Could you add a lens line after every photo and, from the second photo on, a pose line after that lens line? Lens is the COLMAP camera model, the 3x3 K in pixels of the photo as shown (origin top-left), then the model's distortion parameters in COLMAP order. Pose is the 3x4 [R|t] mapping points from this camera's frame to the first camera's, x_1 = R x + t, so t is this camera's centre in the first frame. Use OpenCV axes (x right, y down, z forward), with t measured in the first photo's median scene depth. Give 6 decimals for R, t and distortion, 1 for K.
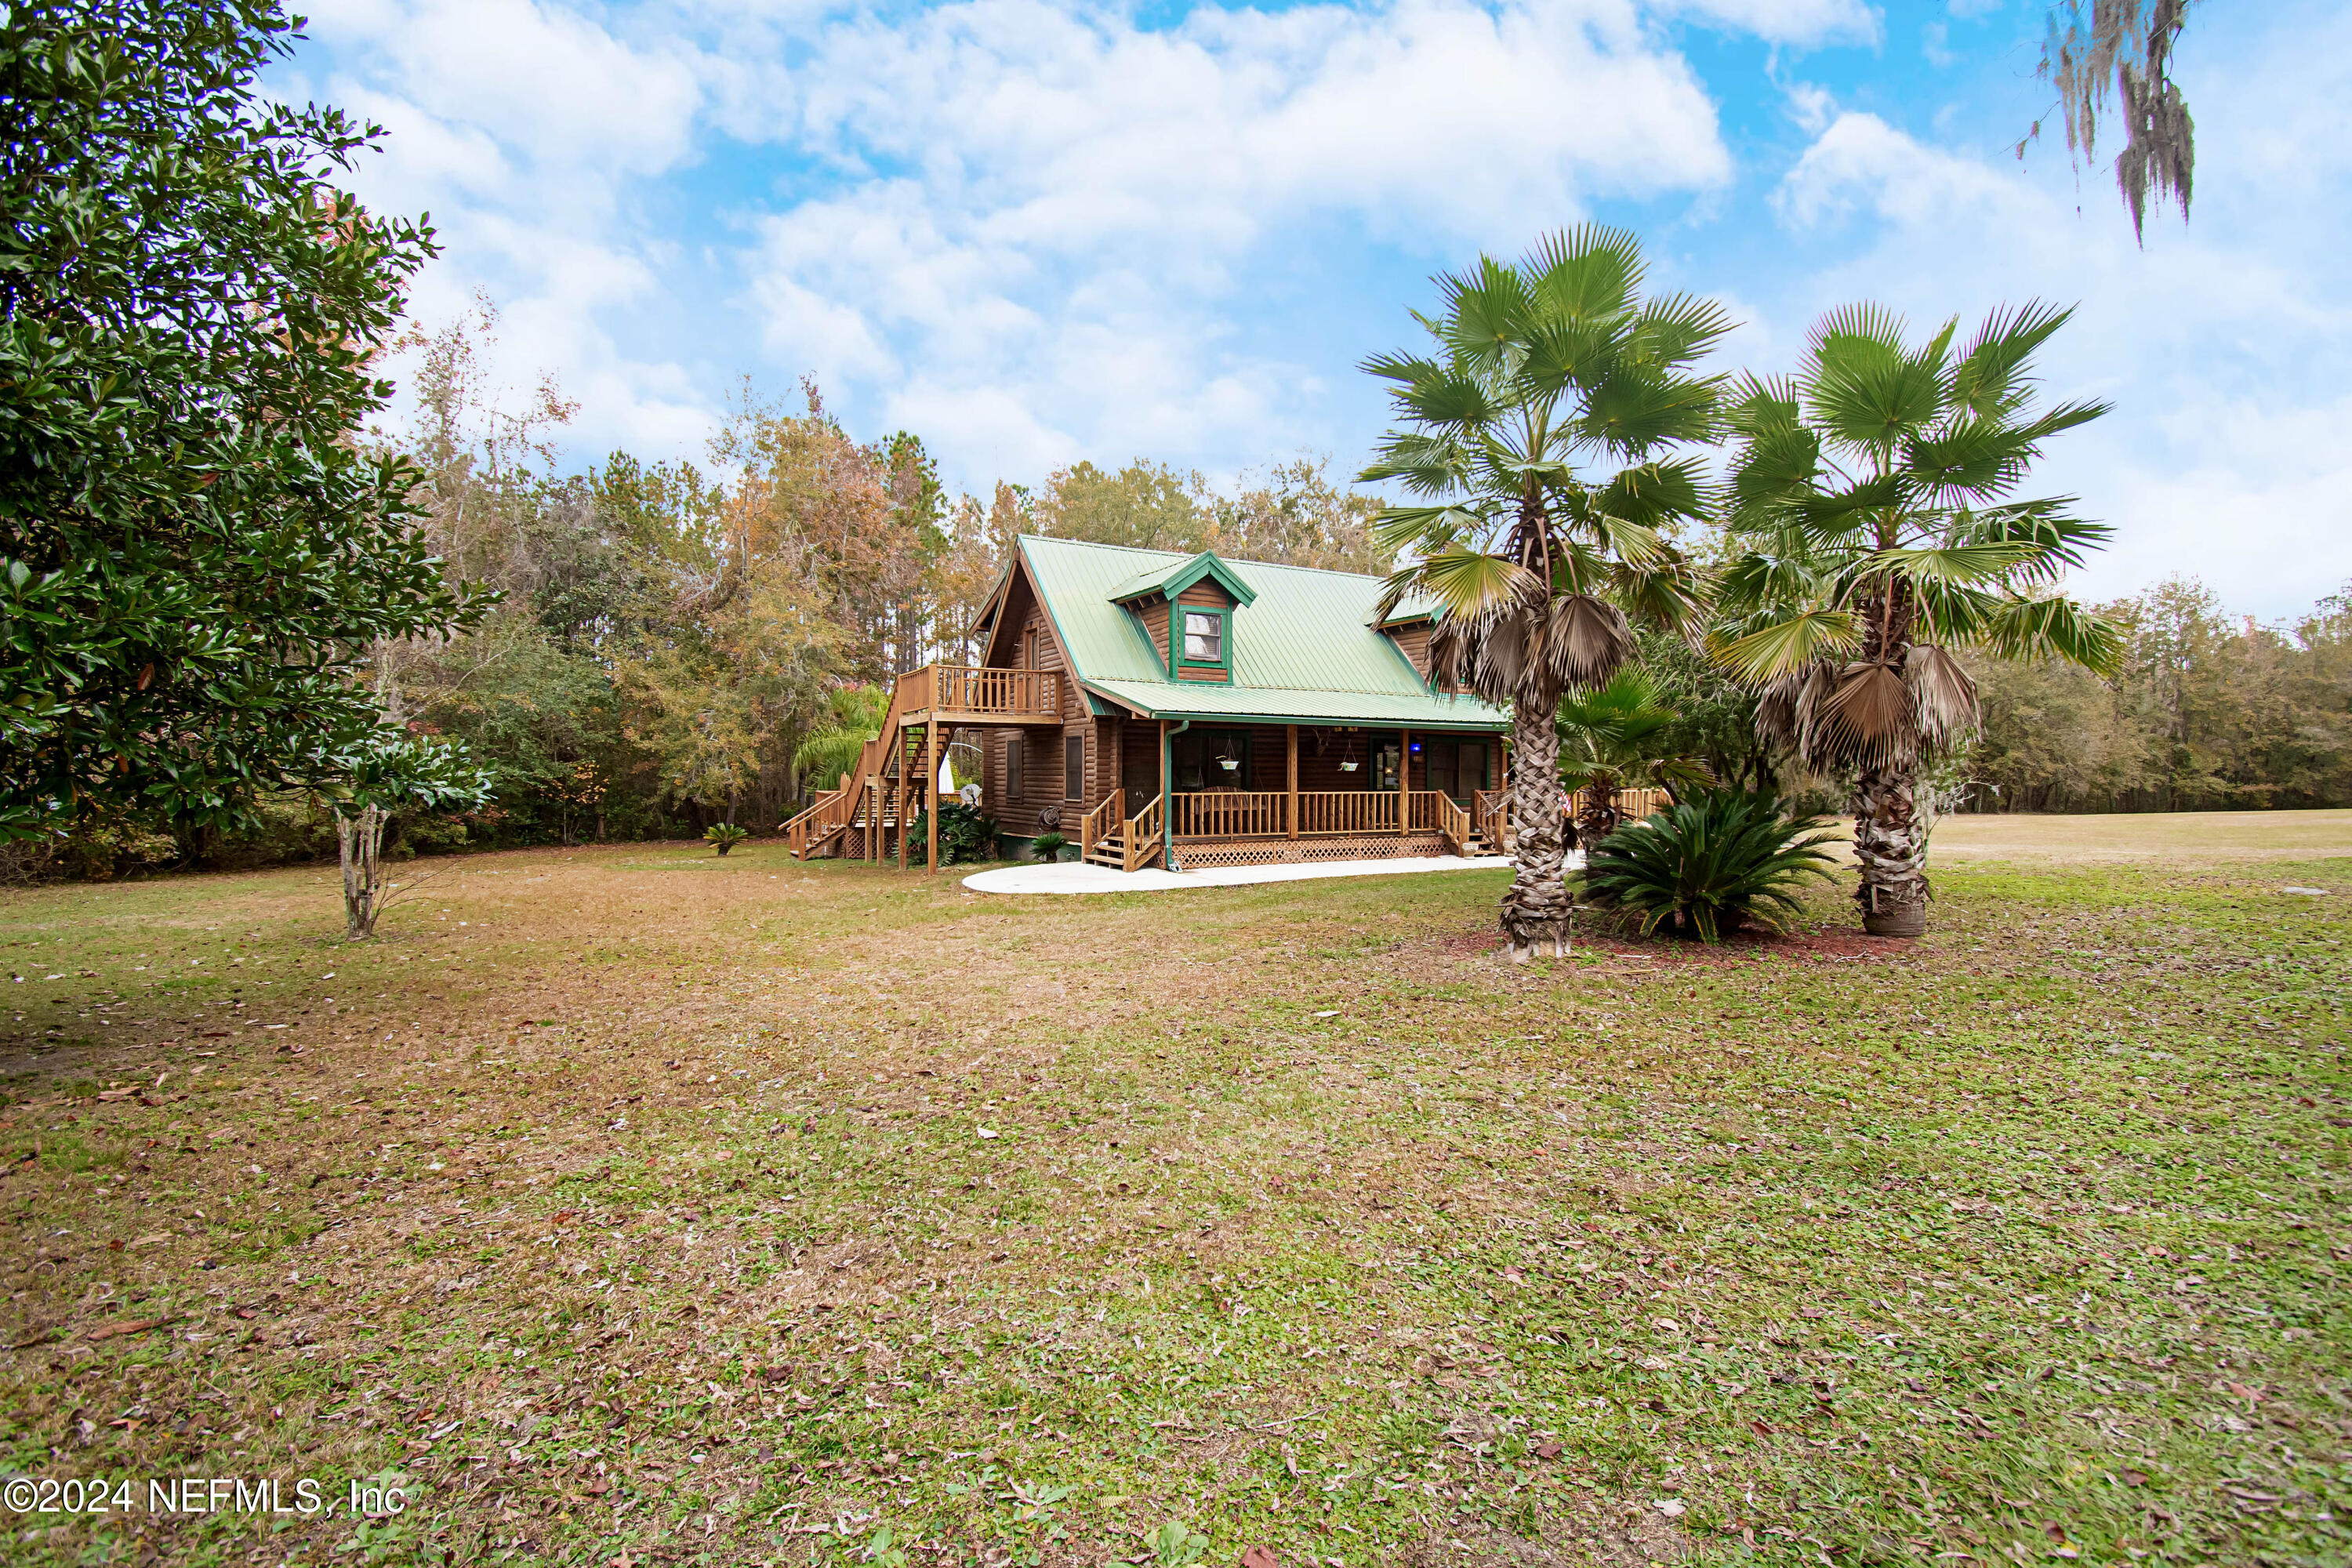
lens RADIAL K [[1054.8, 0, 1189.2], [0, 1054.8, 784.0], [0, 0, 1]] dist [0.020927, -0.027598]
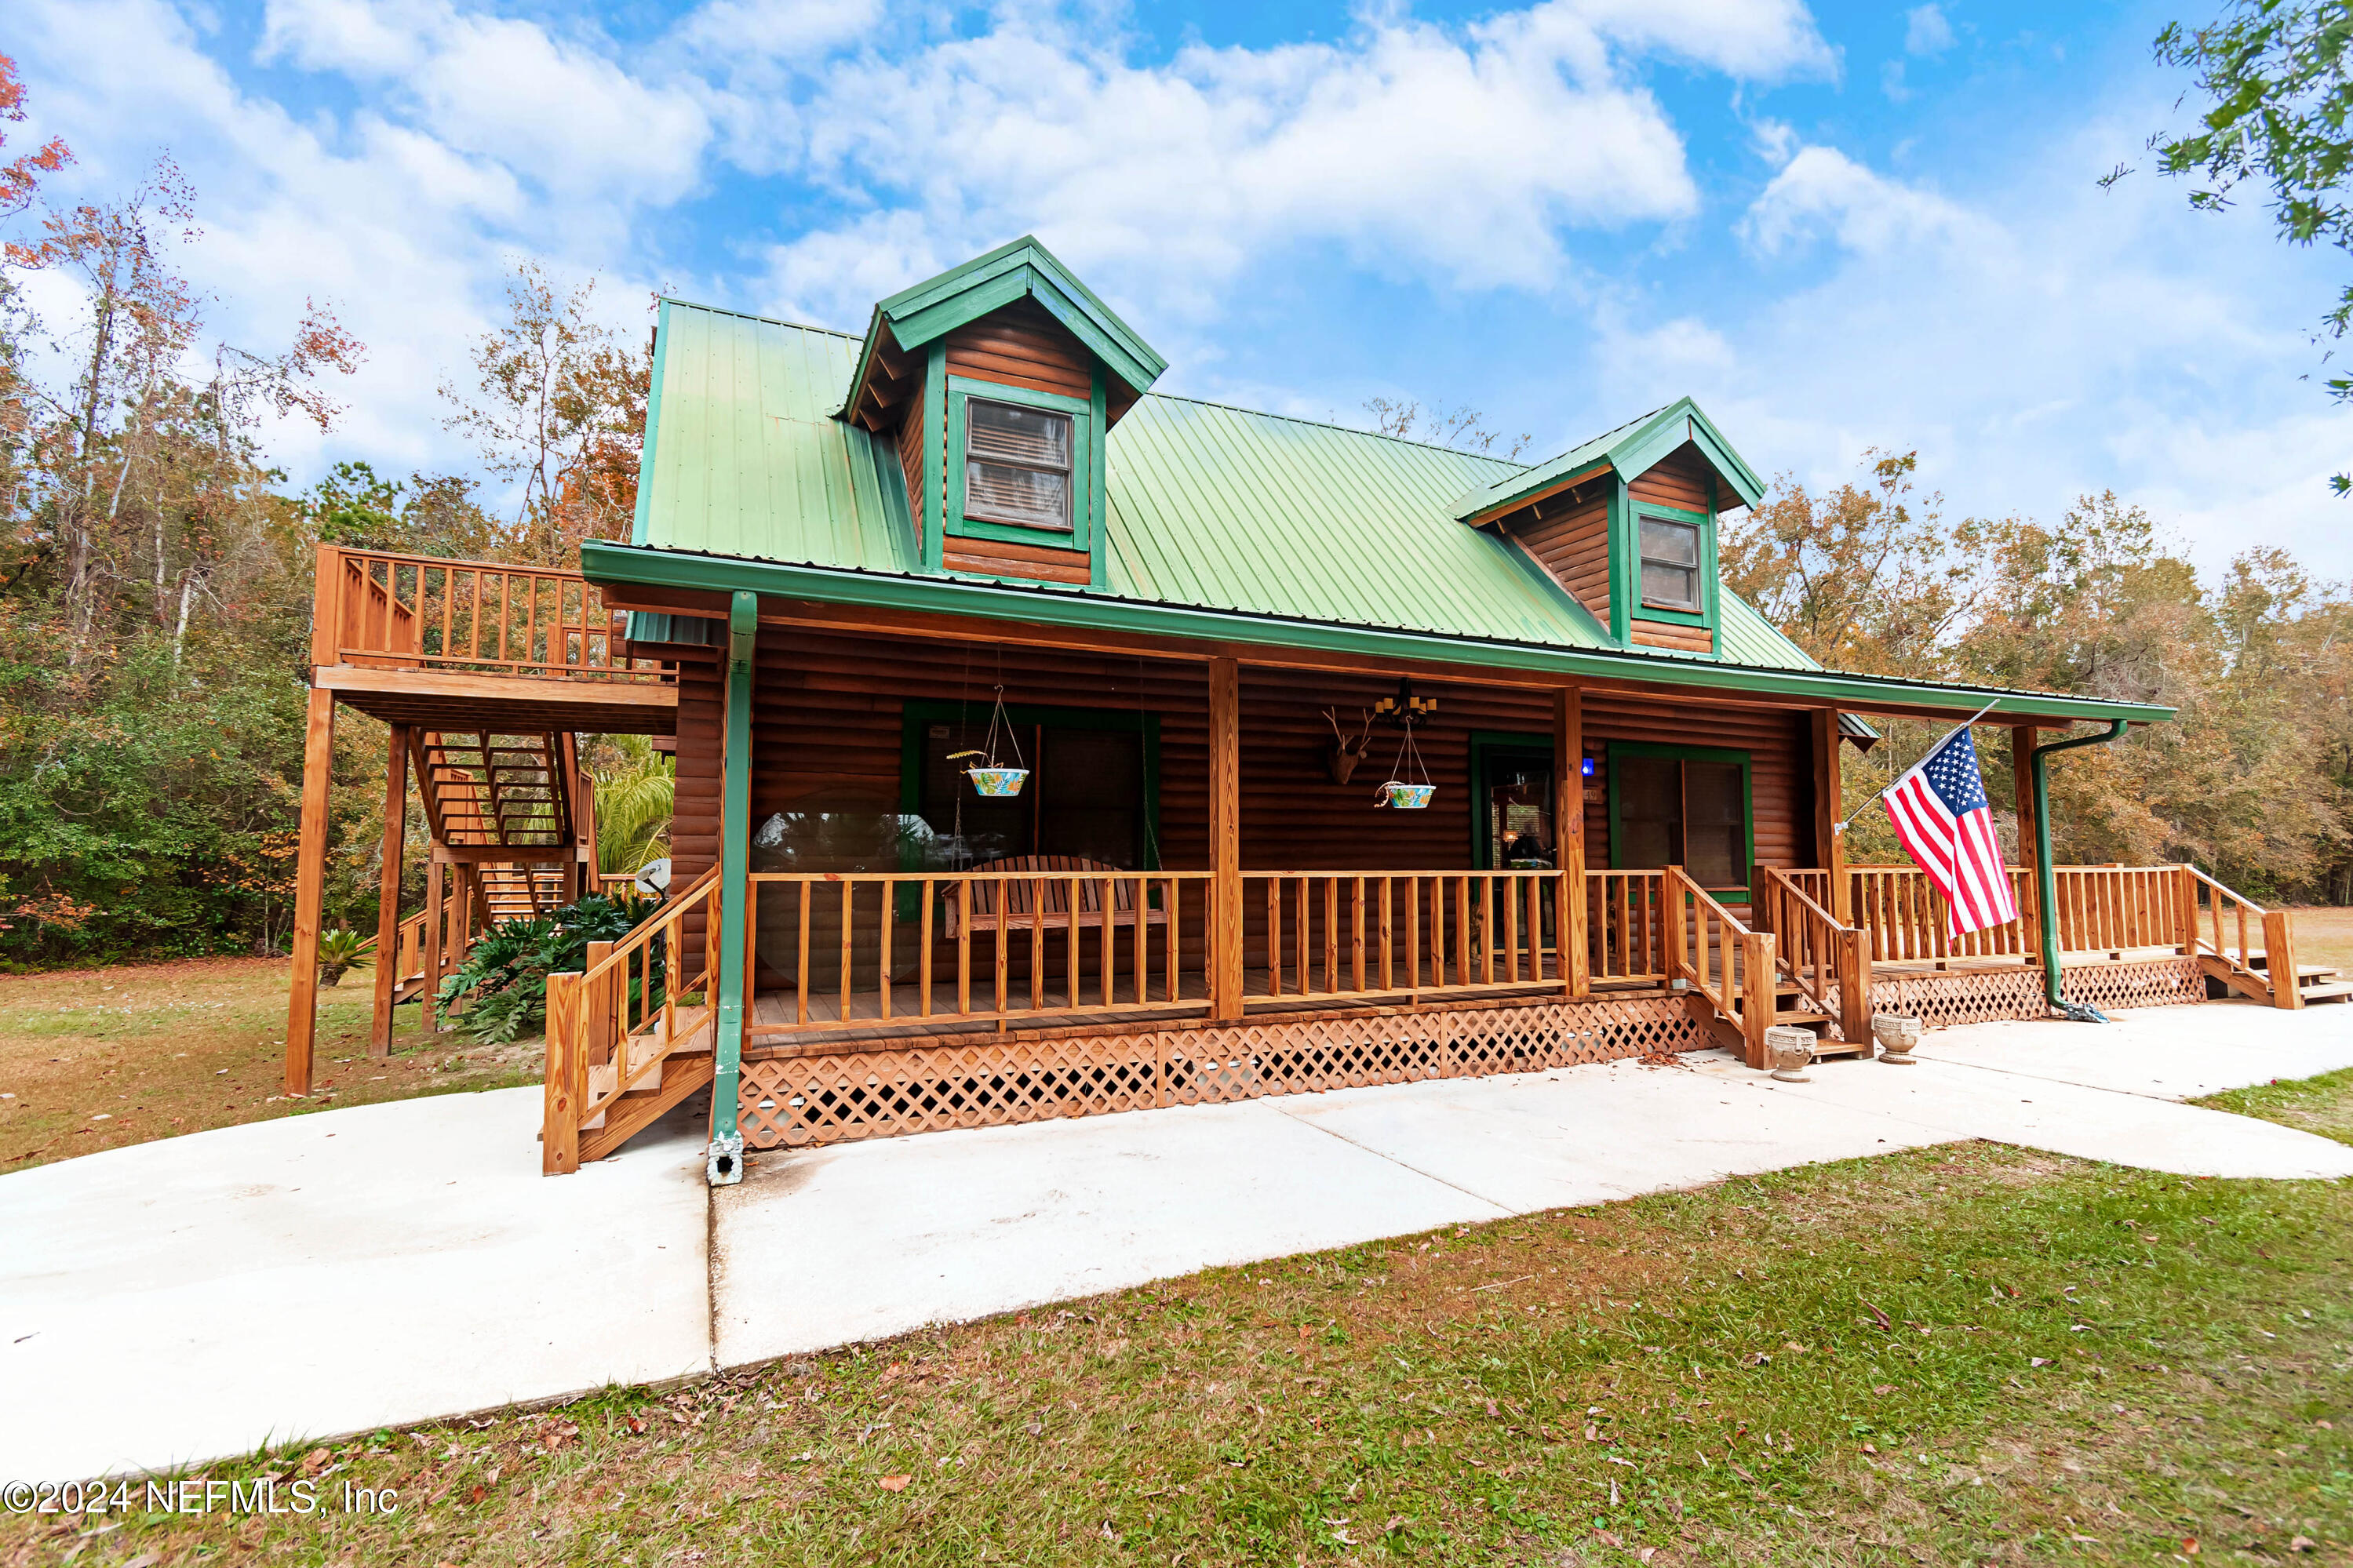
lens RADIAL K [[1055.1, 0, 1189.7], [0, 1055.1, 784.0], [0, 0, 1]] dist [0.020927, -0.027598]
pose [[0.995236, -0.008576, -0.097113, 0.114808], [0.001141, 0.997080, -0.076360, 0.005733], [0.097484, 0.075886, 0.992340, 0.657757]]
